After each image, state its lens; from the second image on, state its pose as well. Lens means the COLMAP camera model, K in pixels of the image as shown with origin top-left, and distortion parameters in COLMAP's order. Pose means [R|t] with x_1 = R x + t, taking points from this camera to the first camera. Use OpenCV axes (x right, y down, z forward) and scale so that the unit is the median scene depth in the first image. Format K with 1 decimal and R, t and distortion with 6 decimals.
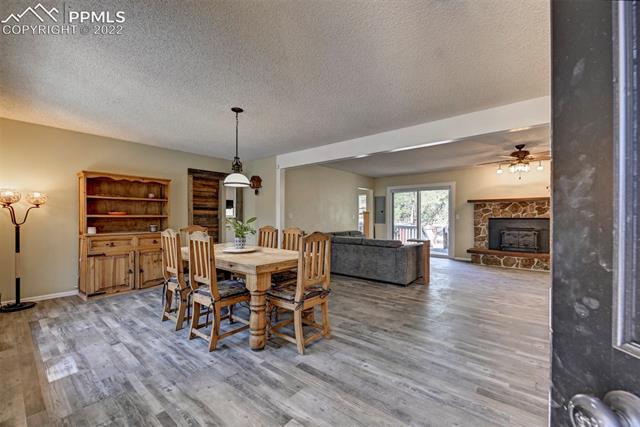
lens RADIAL K [[262.7, 0, 321.1], [0, 262.7, 215.1], [0, 0, 1]] dist [-0.000955, -0.000053]
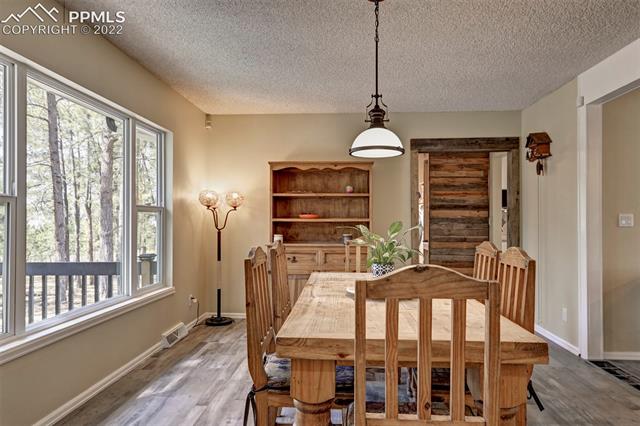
lens RADIAL K [[419.5, 0, 319.8], [0, 419.5, 218.0], [0, 0, 1]] dist [0.012024, 0.003584]
pose [[0.585616, -0.006657, -0.810561, 0.175318], [0.002889, 0.999977, -0.006126, 0.005396], [0.810583, 0.001246, 0.585622, 0.359739]]
